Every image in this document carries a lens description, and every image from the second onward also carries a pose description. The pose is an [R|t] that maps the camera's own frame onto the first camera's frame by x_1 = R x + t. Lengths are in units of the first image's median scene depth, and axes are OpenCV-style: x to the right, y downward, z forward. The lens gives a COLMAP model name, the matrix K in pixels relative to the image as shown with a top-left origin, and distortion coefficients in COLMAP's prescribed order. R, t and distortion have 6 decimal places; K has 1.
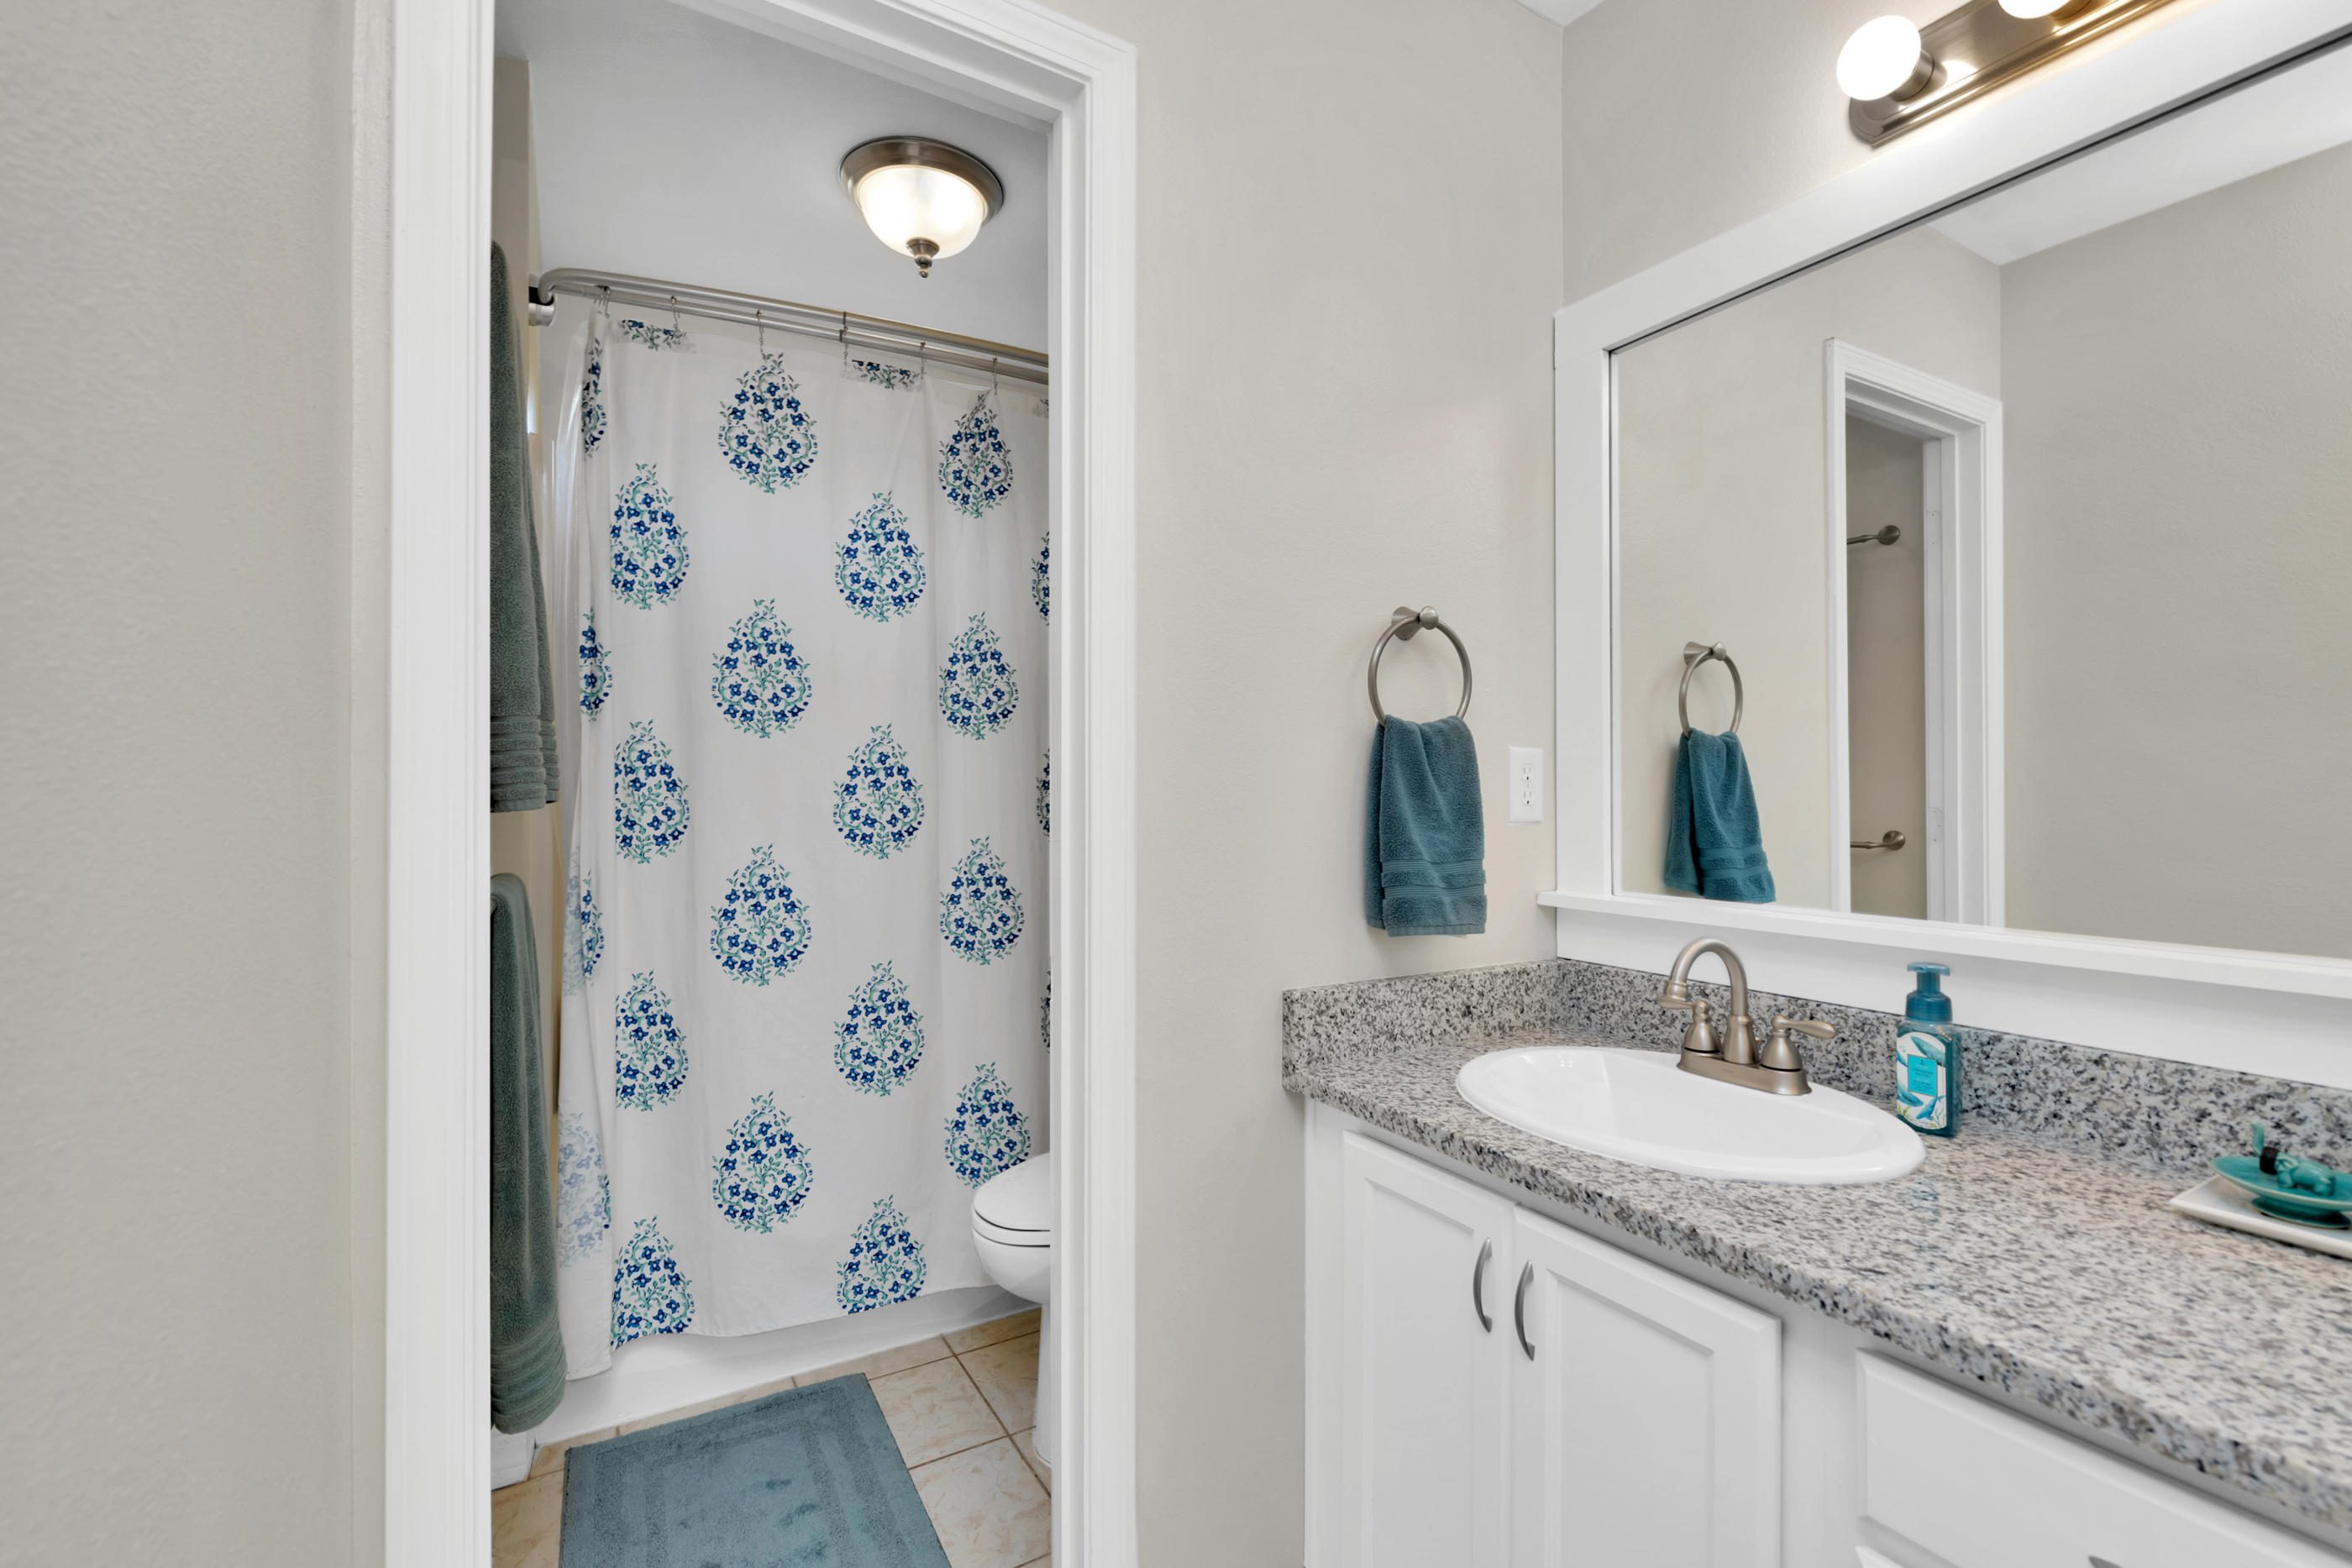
lens RADIAL K [[1035.4, 0, 1129.4], [0, 1035.4, 789.4], [0, 0, 1]] dist [0.003272, -0.000177]
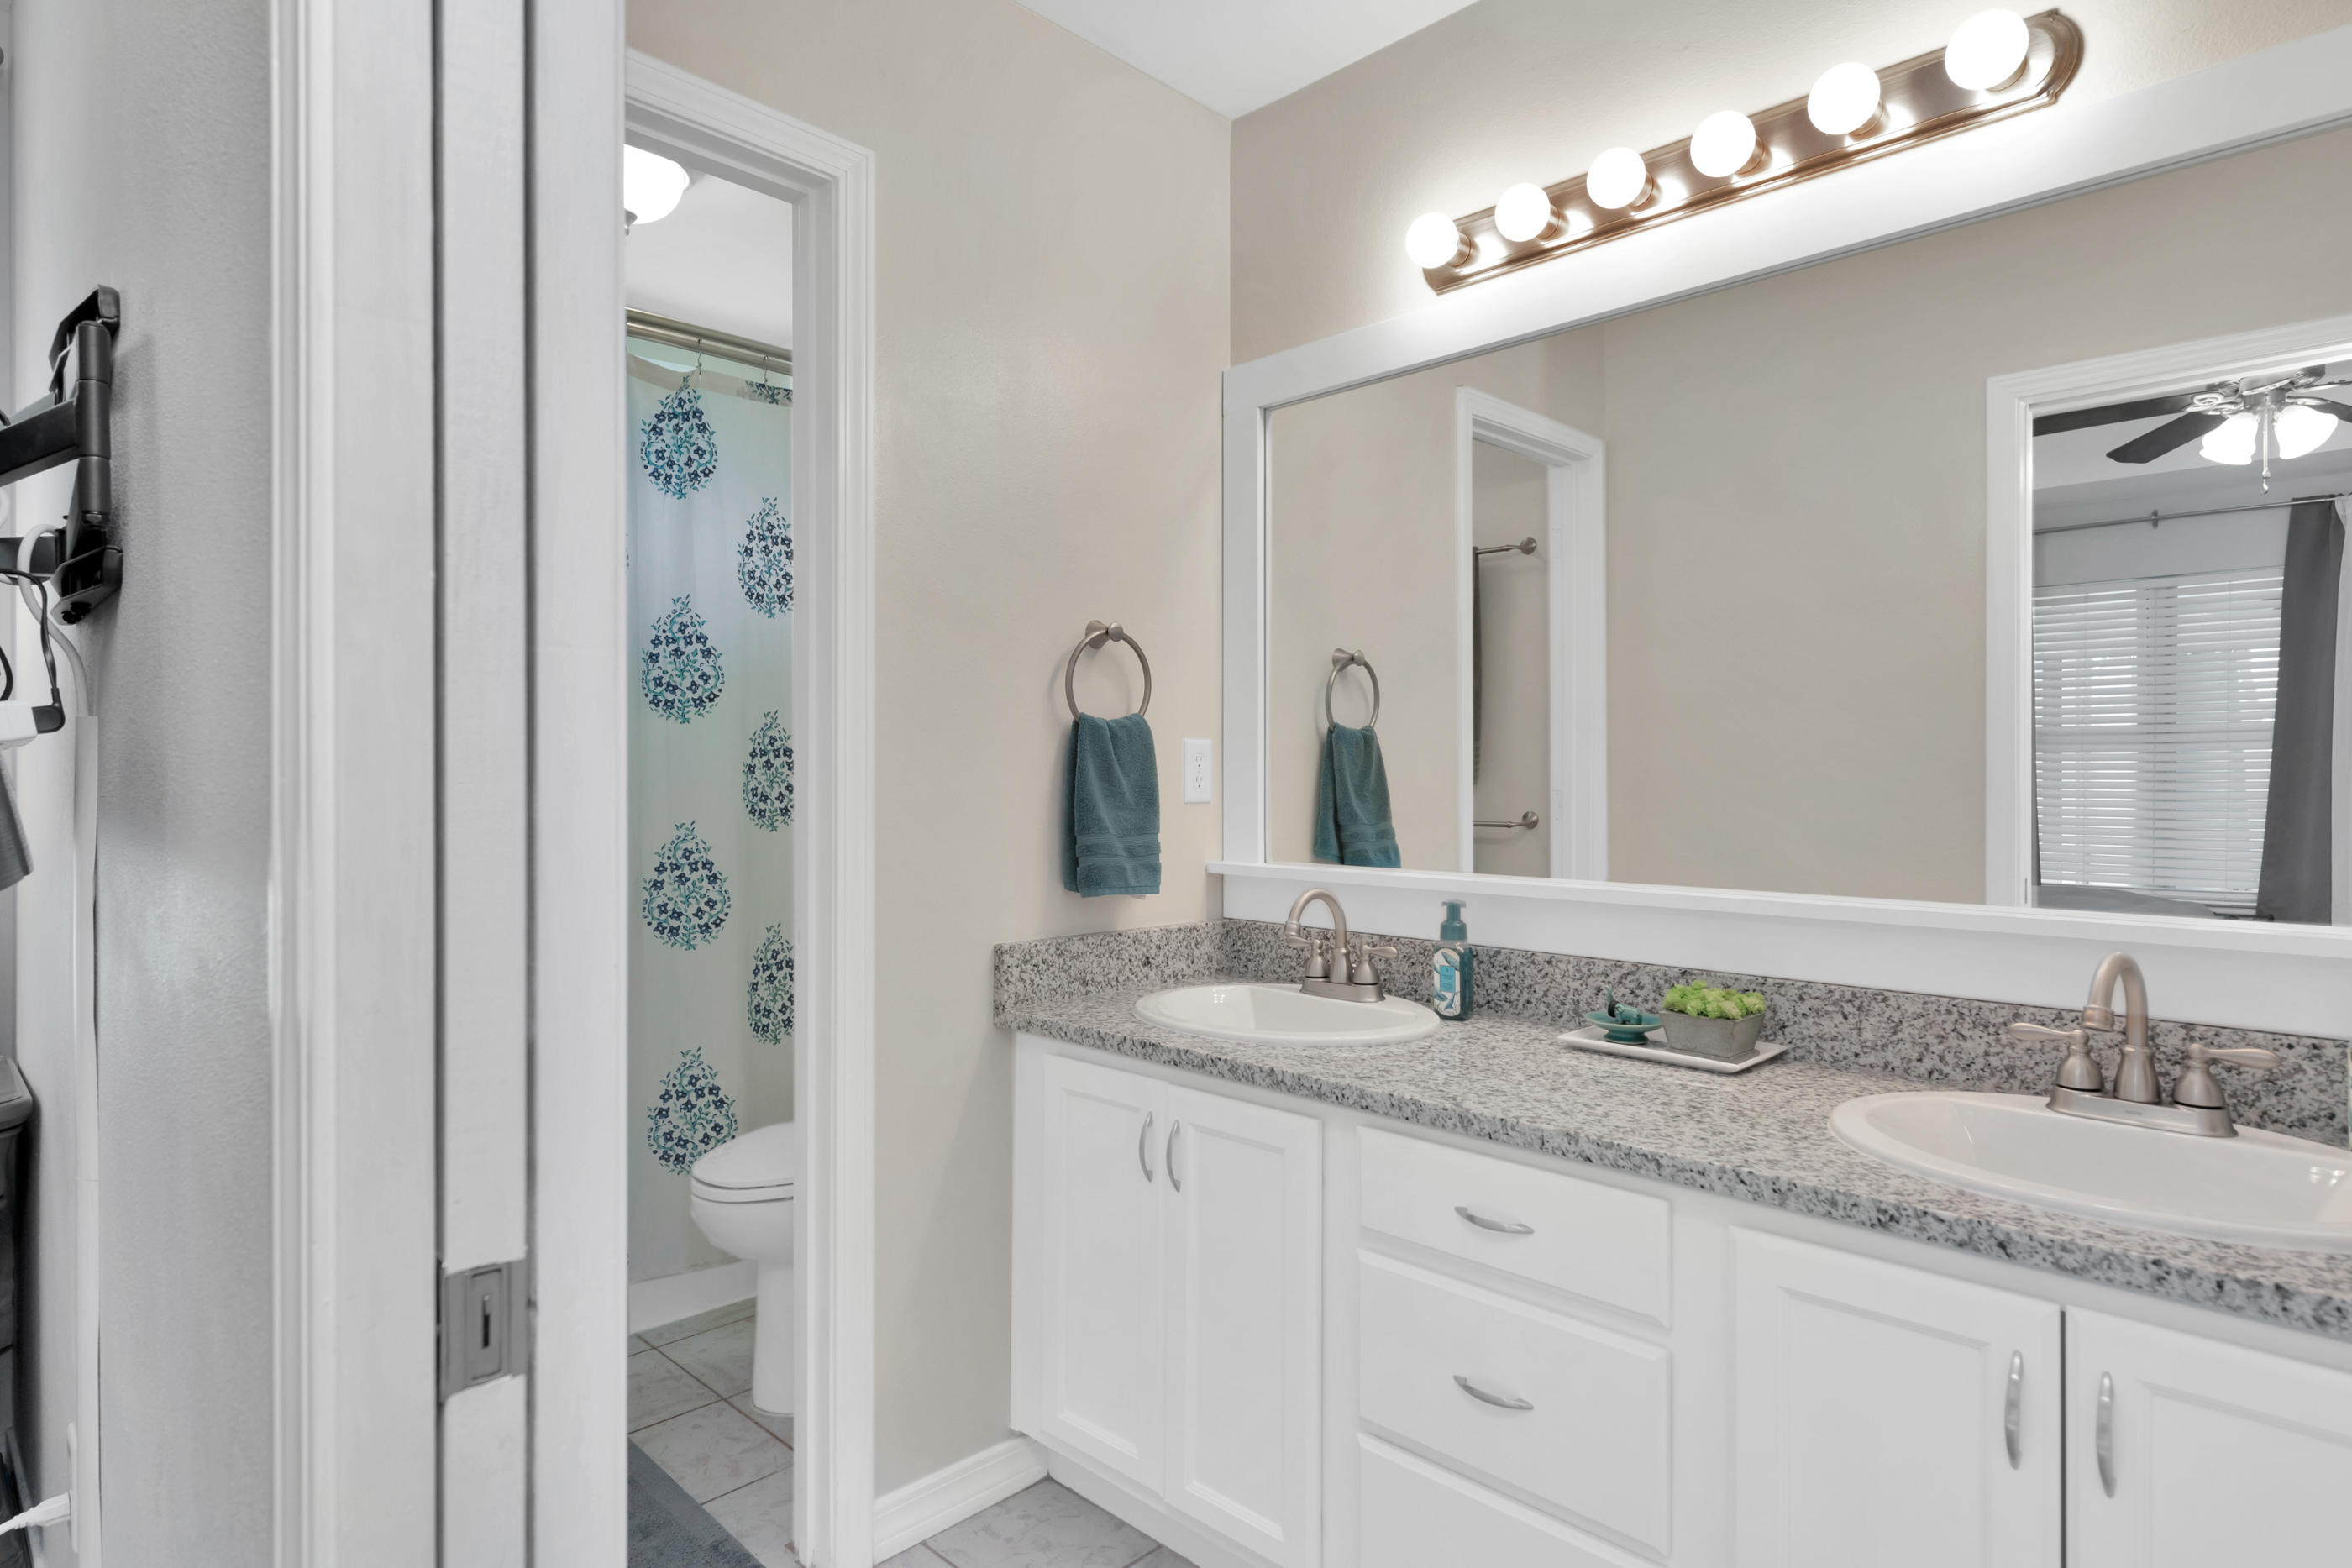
lens RADIAL K [[1288.3, 0, 1176.0], [0, 1288.3, 784.0], [0, 0, 1]] dist [0.000717, 0.000021]
pose [[0.954106, -0.000290, 0.299469, -0.092693], [-0.002576, 0.999955, 0.009175, -0.003764], [-0.299458, -0.009525, 0.954062, -0.457510]]
